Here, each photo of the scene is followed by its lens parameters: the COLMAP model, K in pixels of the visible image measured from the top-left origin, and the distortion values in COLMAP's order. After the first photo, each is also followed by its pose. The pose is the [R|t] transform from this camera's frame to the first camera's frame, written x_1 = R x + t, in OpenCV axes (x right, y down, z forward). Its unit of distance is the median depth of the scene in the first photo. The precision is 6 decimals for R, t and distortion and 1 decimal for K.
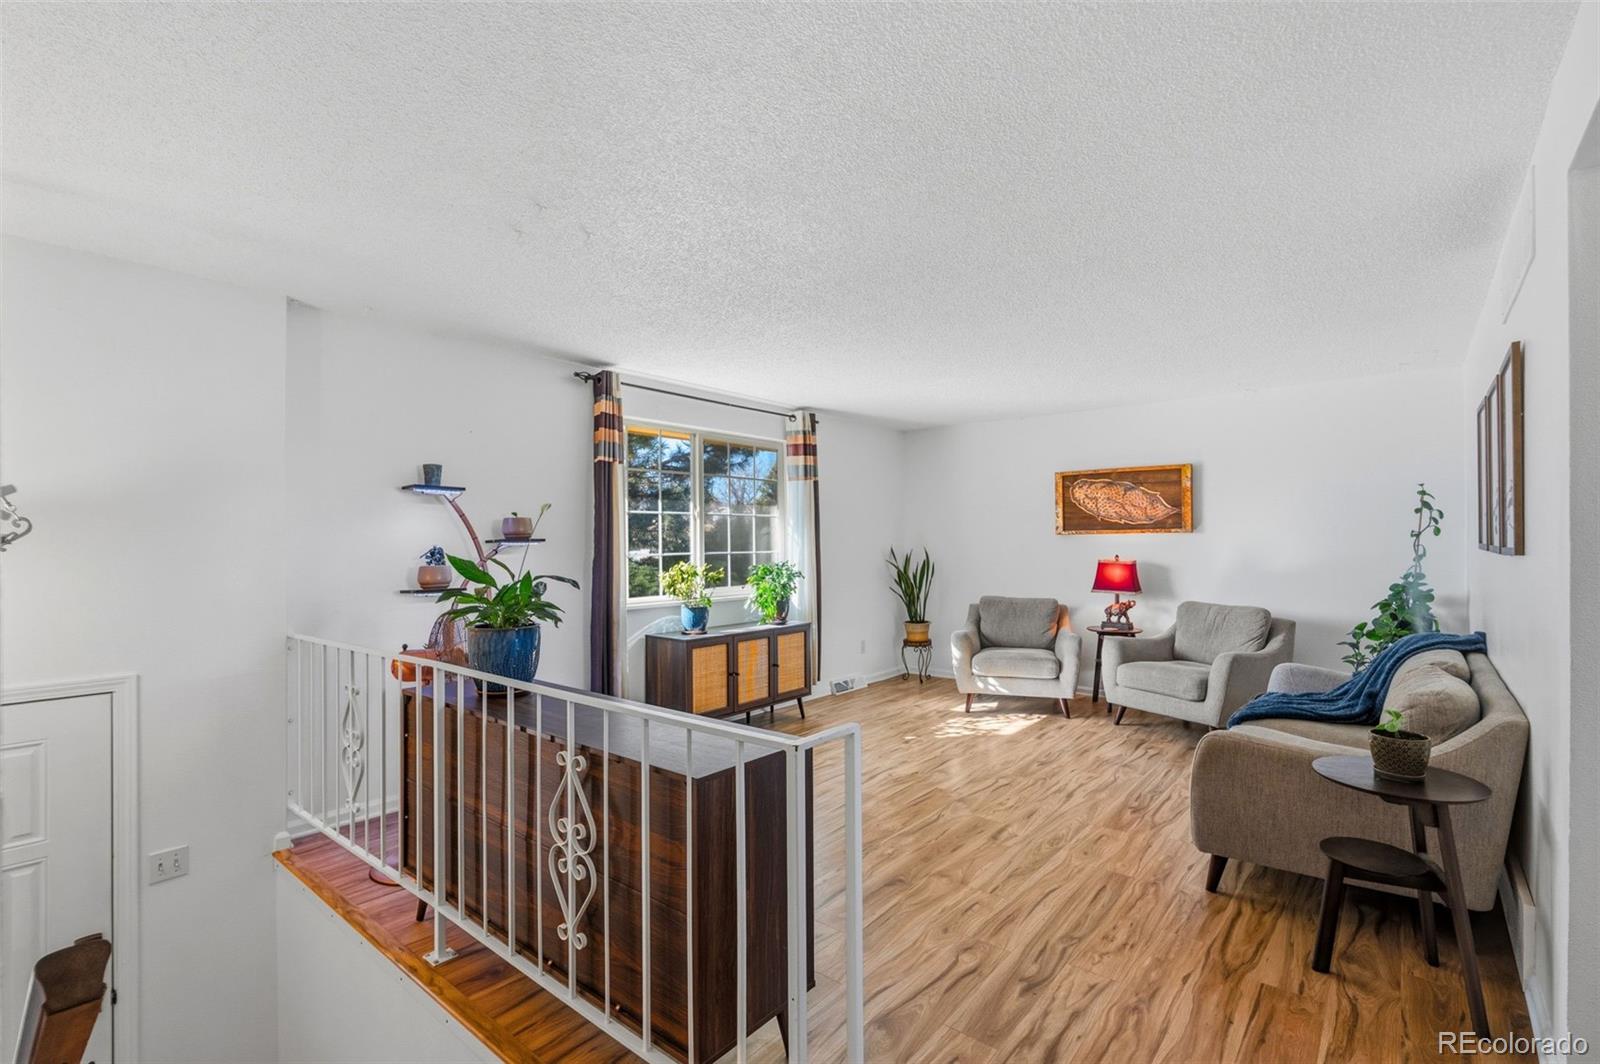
lens RADIAL K [[701.5, 0, 806.1], [0, 701.5, 539.4], [0, 0, 1]] dist [-0.002789, 0.000390]
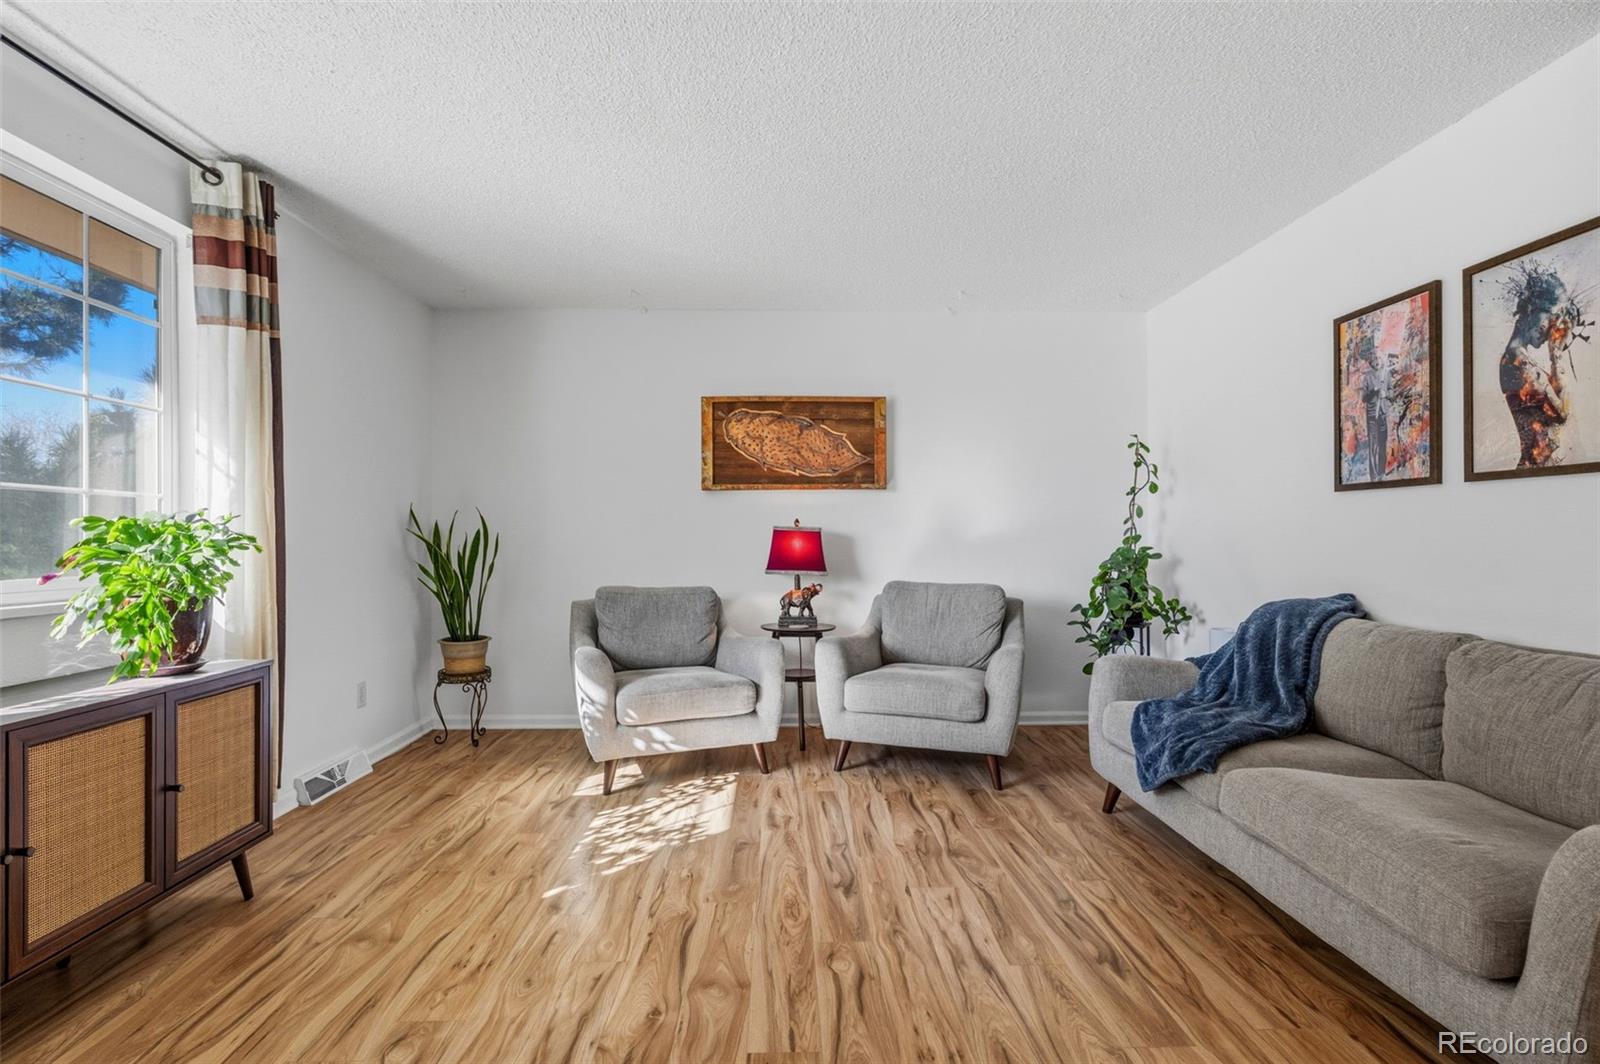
lens RADIAL K [[758.0, 0, 792.7], [0, 758.0, 535.7], [0, 0, 1]] dist [-0.007107, 0.000942]
pose [[0.759461, 0.007857, 0.650505, -0.050595], [-0.006495, 0.999969, -0.004494, 0.044676], [-0.650520, -0.000812, 0.759489, 0.461563]]
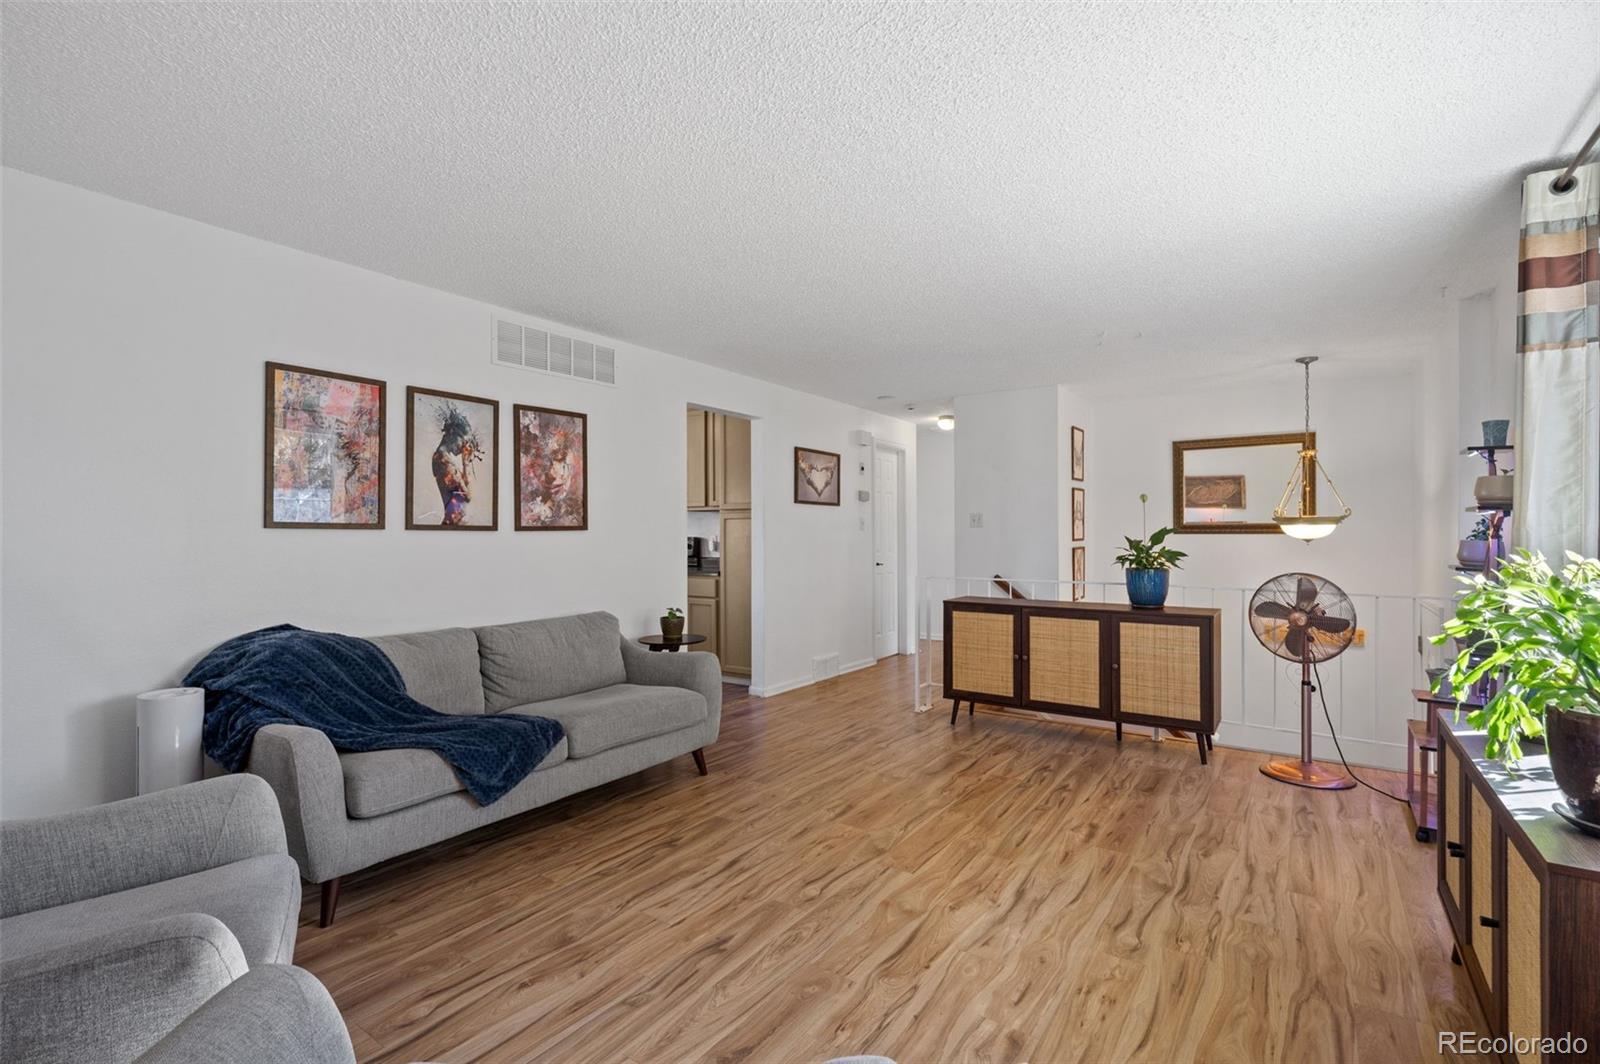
lens RADIAL K [[758.0, 0, 792.8], [0, 758.0, 531.3], [0, 0, 1]] dist [-0.007107, 0.000942]
pose [[-0.996644, 0.006136, -0.081628, 0.252695], [0.006762, 0.999950, -0.007390, 0.017421], [0.081579, -0.007917, -0.996635, 1.206424]]
